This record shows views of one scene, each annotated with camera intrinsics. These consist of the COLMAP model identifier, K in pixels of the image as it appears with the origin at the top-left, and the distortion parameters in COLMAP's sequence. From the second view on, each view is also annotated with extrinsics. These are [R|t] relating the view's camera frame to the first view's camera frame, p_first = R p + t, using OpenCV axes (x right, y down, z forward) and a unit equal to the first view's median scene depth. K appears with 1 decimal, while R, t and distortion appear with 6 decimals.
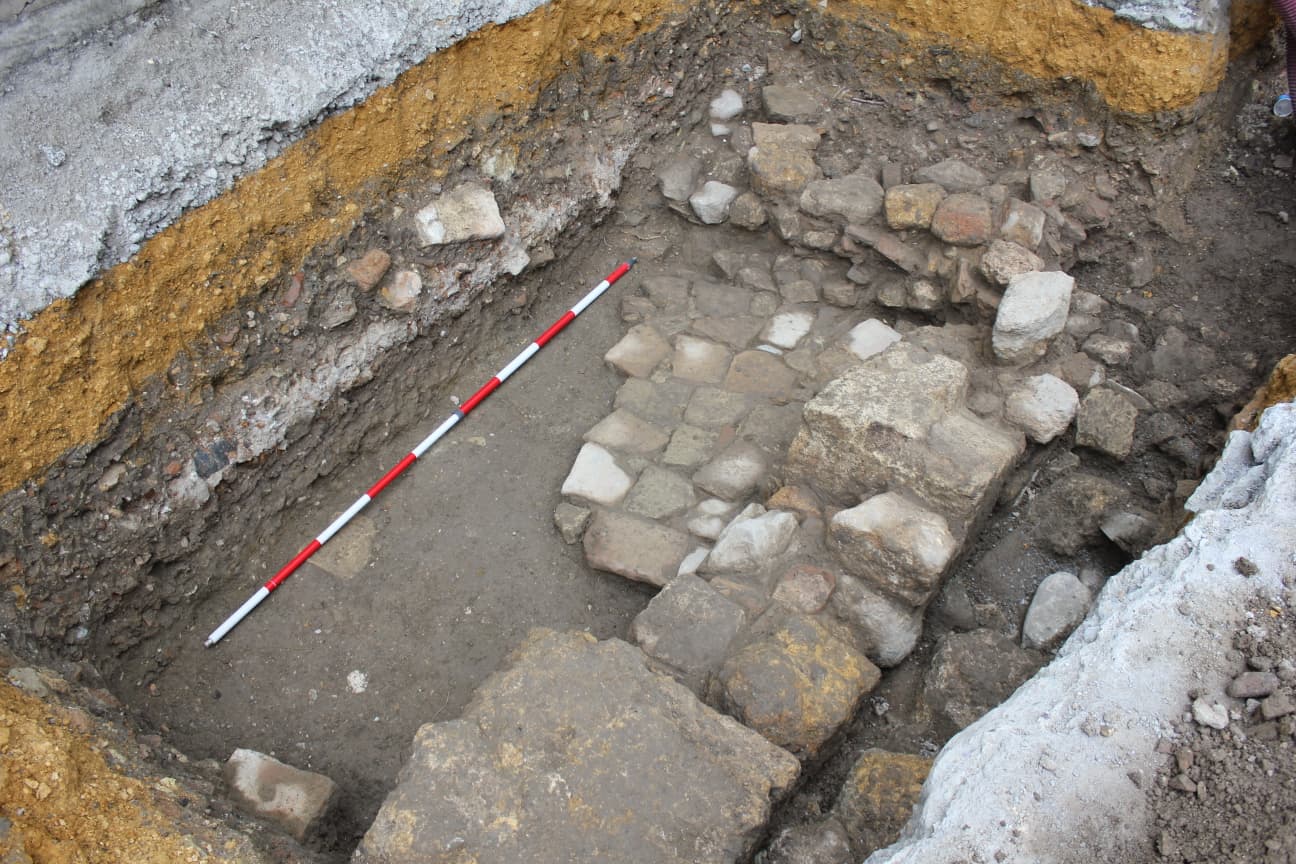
lens RADIAL K [[1075.6, 0, 648.0], [0, 1075.6, 432.0], [0, 0, 1]] dist [-0.152728, 0.124009]
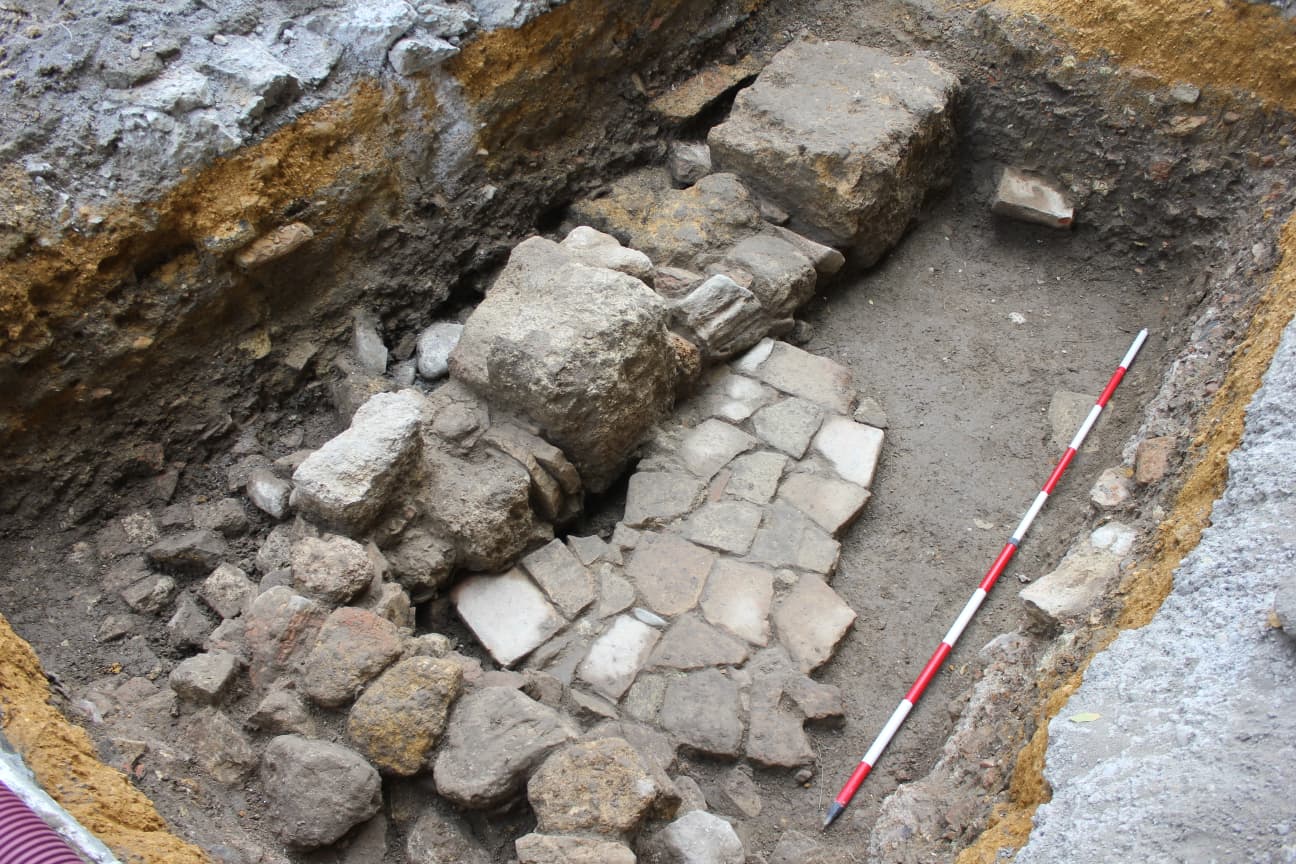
lens RADIAL K [[1075.6, 0, 648.0], [0, 1075.6, 432.0], [0, 0, 1]] dist [-0.152728, 0.124009]
pose [[-0.997751, -0.041588, 0.052577, 0.086748], [0.057428, -0.125652, 0.990411, -0.925098], [-0.034583, 0.991202, 0.127758, 0.835330]]
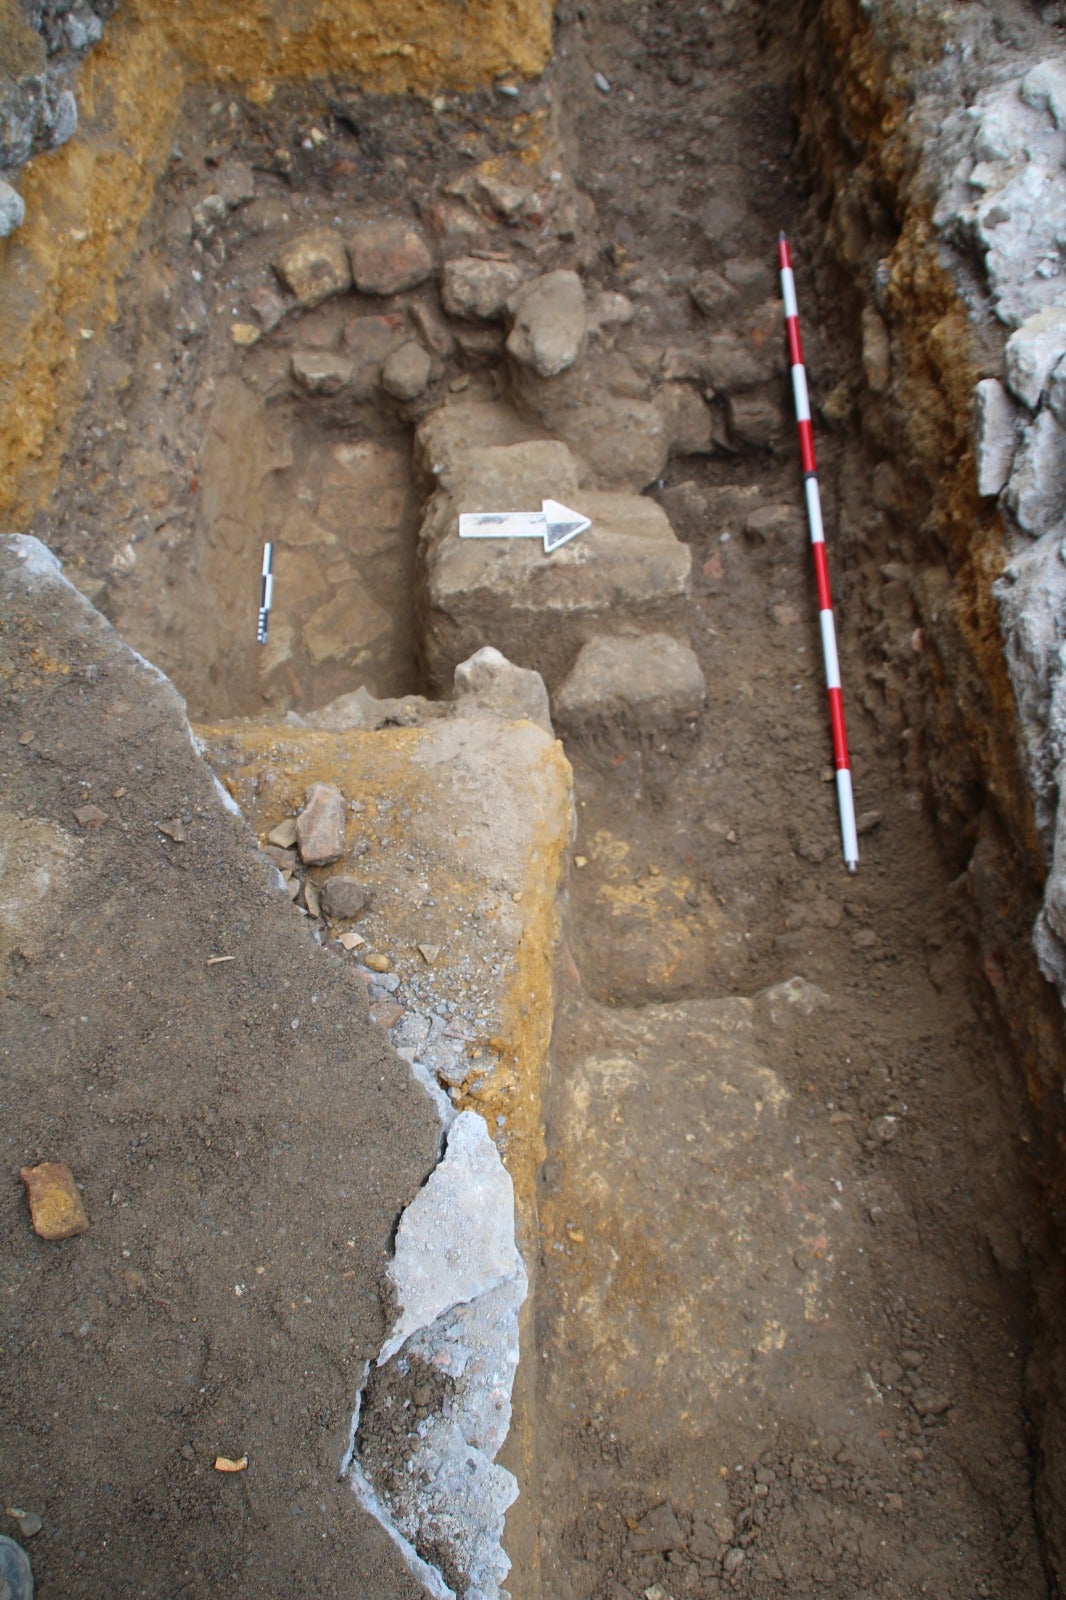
lens RADIAL K [[1323.2, 0, 547.7], [0, 1323.2, 801.5], [0, 0, 1]] dist [-0.164325, 0.108696]
pose [[0.746757, -0.556347, 0.364461, -0.170128], [0.457678, 0.827453, 0.325349, -0.136931], [-0.482582, -0.076151, 0.872534, 0.143768]]
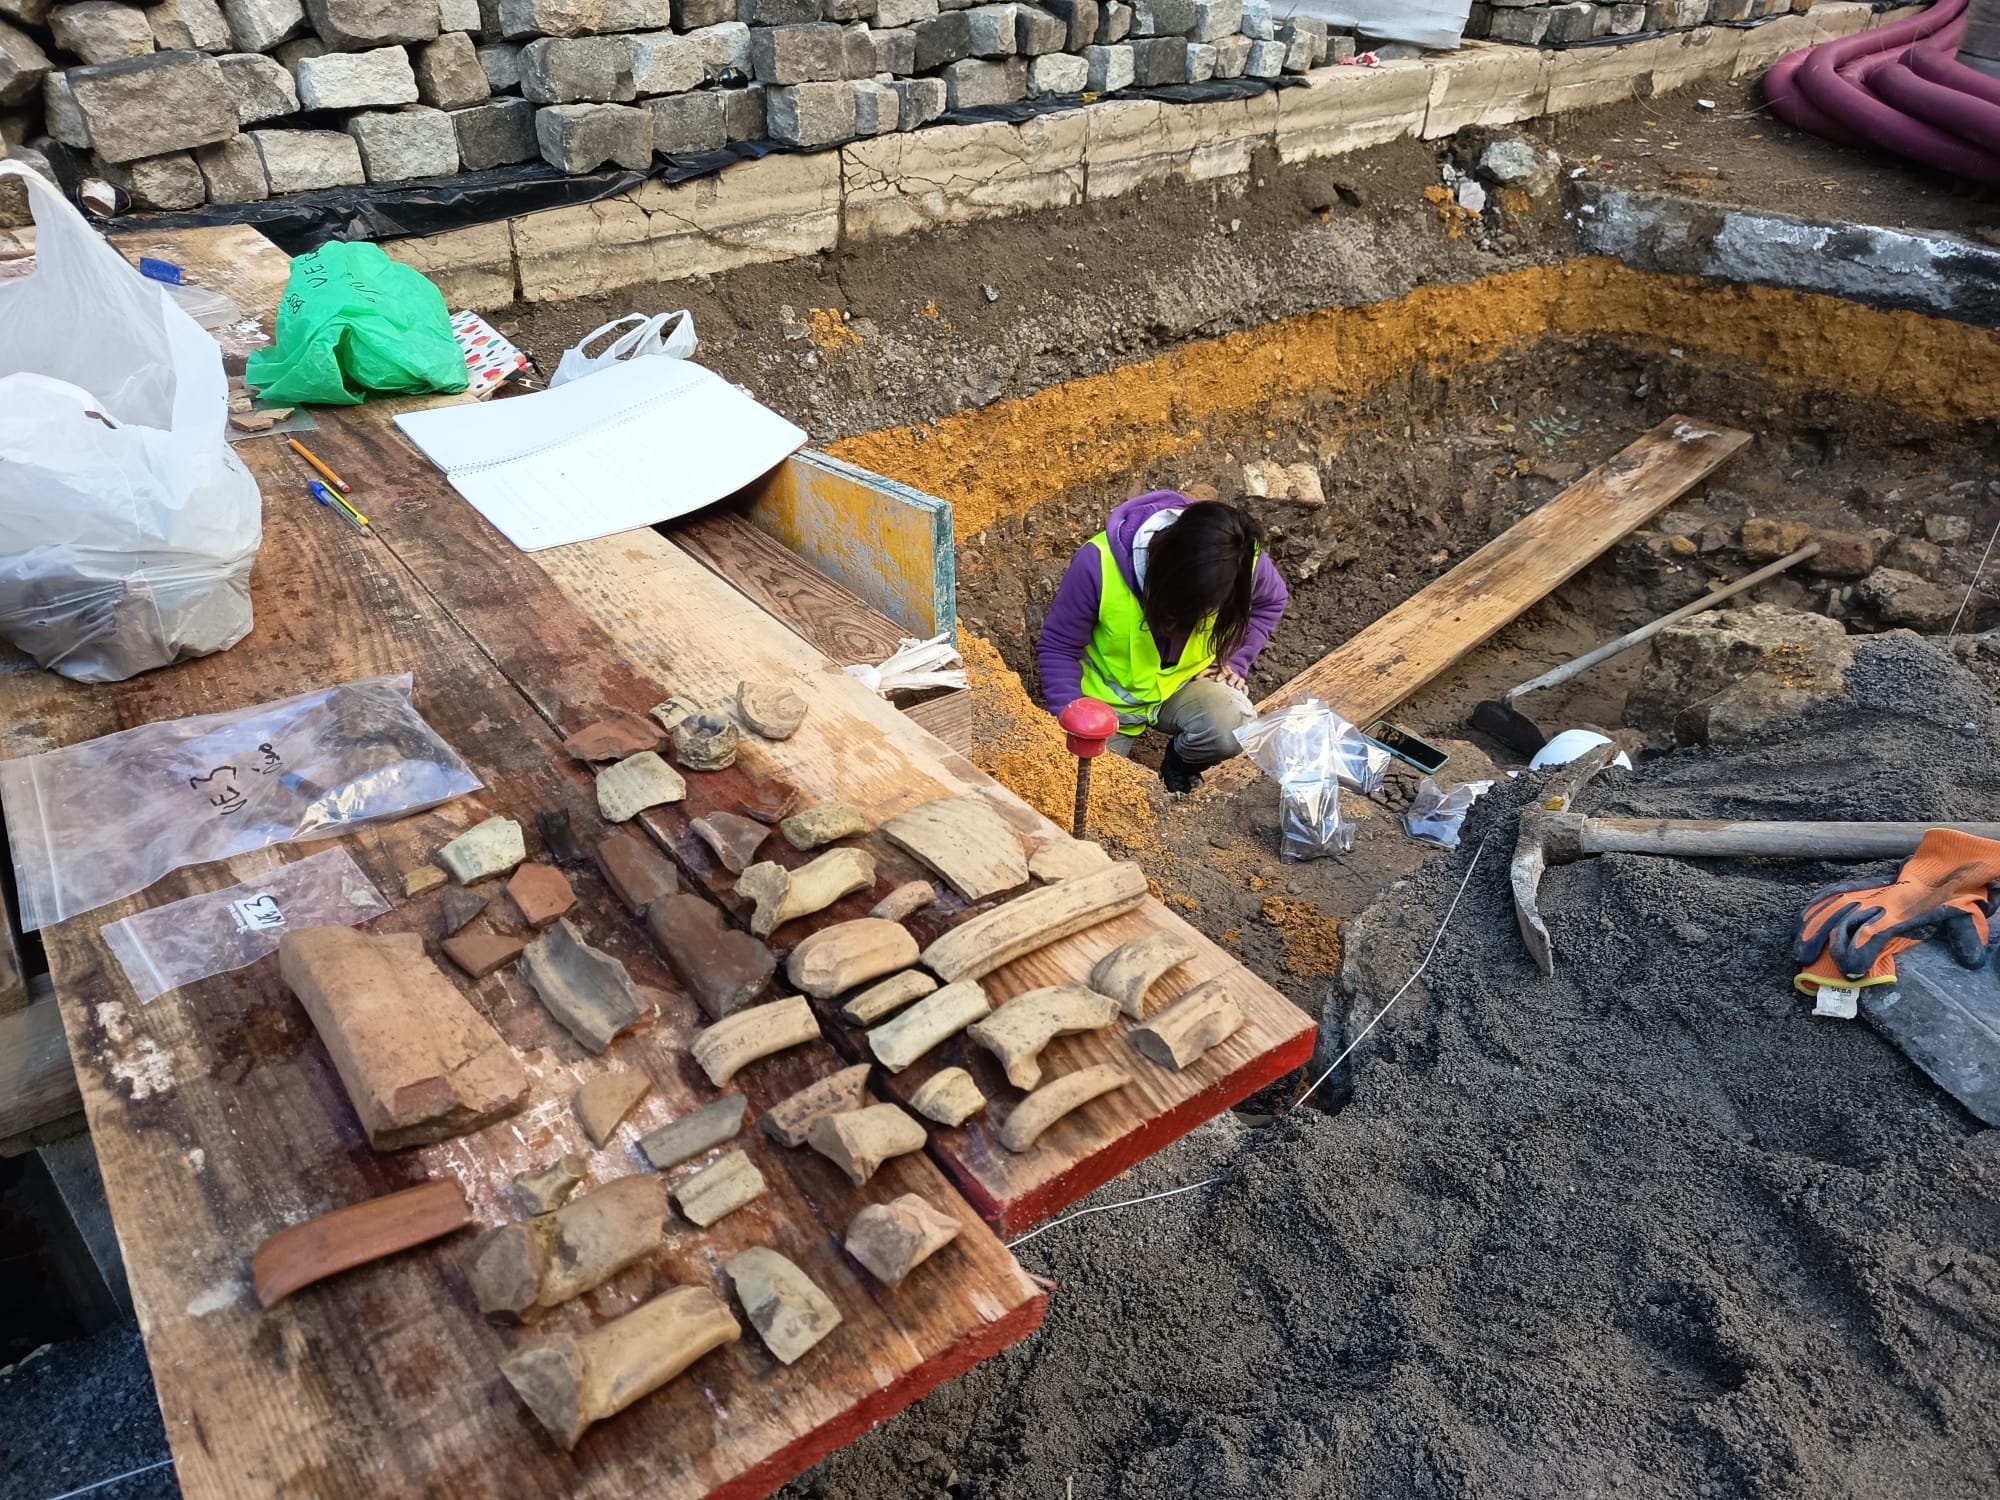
lens RADIAL K [[1418.2, 0, 1000.0], [0, 1418.2, 750.0], [0, 0, 1]] dist [0.026115, -0.006953]
pose [[0.967302, 0.133258, -0.215797, -0.113804], [-0.188106, 0.947660, -0.257985, 0.438816], [0.170124, 0.290142, 0.941741, -0.236546]]
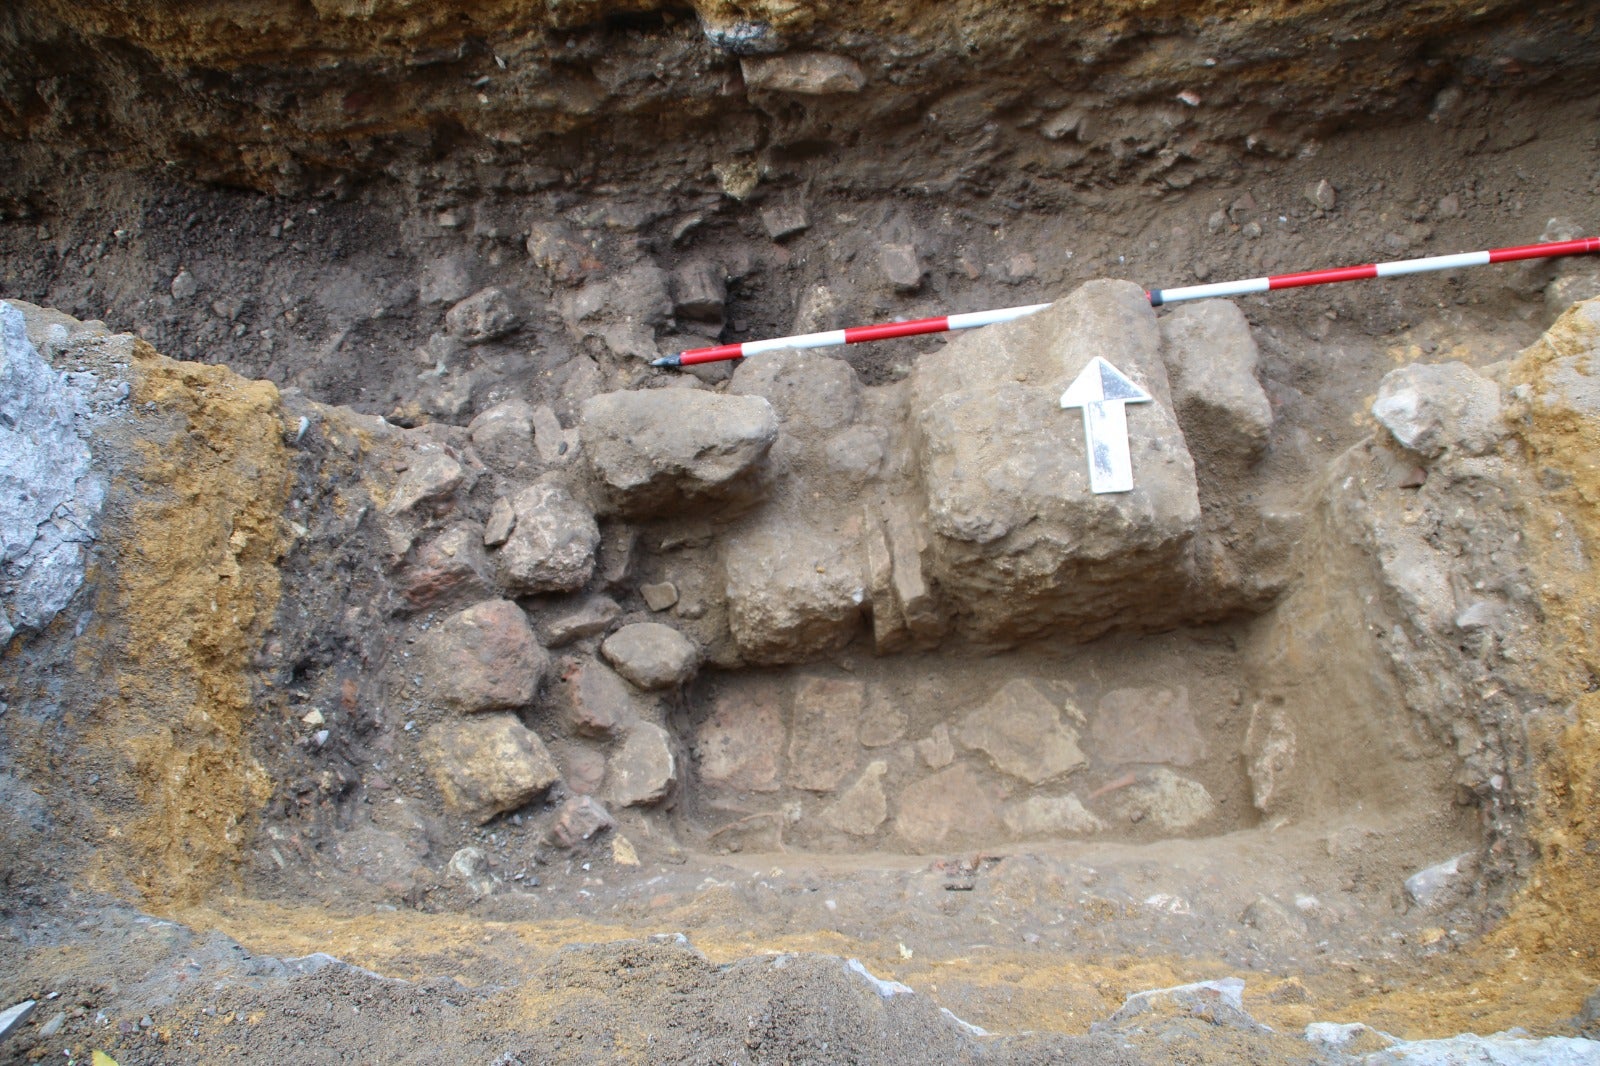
lens RADIAL K [[1323.2, 0, 812.1], [0, 1323.2, 563.3], [0, 0, 1]] dist [-0.164325, 0.108696]
pose [[-0.647073, -0.681452, 0.341935, 0.011848], [0.595659, -0.171903, 0.784627, -0.647211], [-0.475906, 0.711387, 0.517147, 0.611882]]
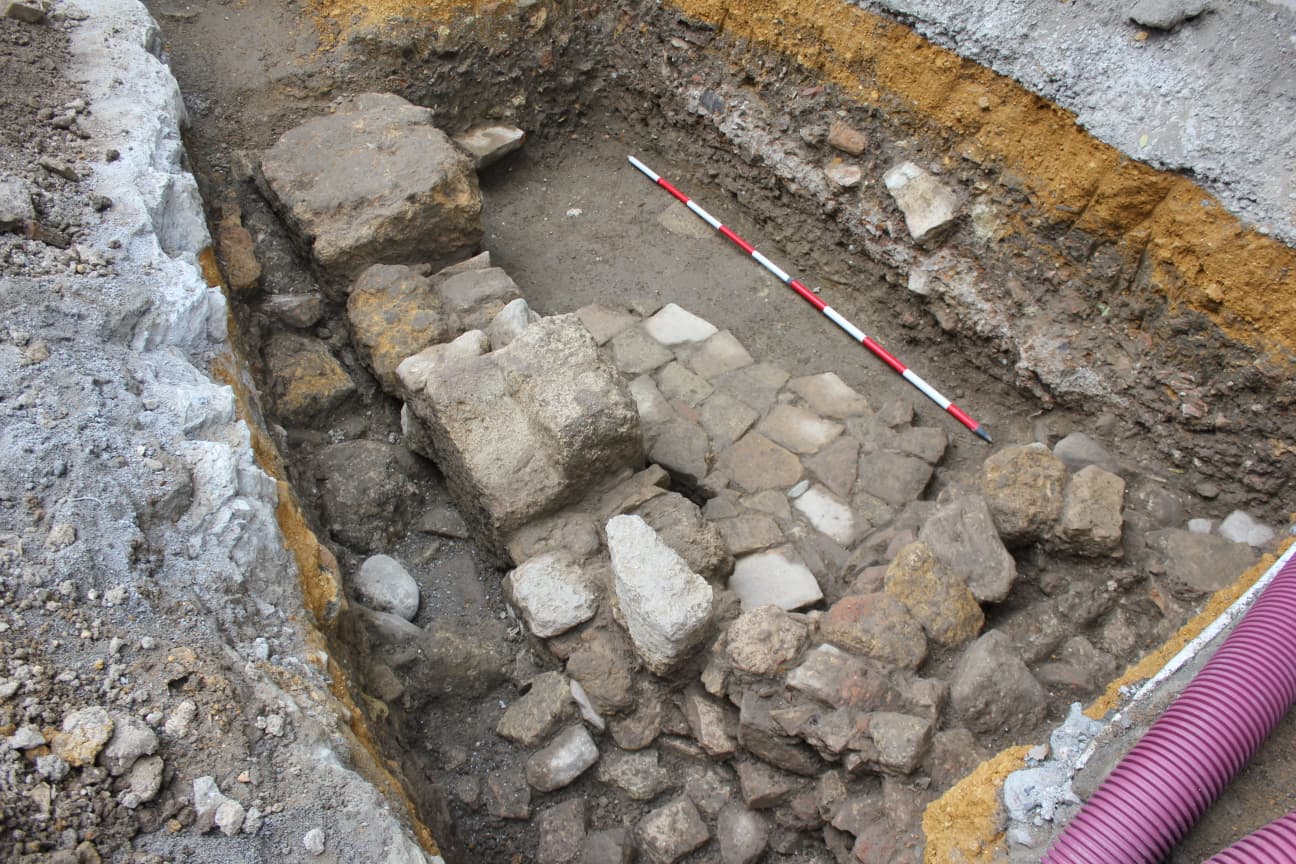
lens RADIAL K [[1075.6, 0, 648.0], [0, 1075.6, 432.0], [0, 0, 1]] dist [-0.152728, 0.124009]
pose [[-0.346637, 0.659922, -0.666593, 0.798624], [-0.696005, 0.295457, 0.654433, -0.650557], [0.628824, 0.690802, 0.356893, 0.617640]]
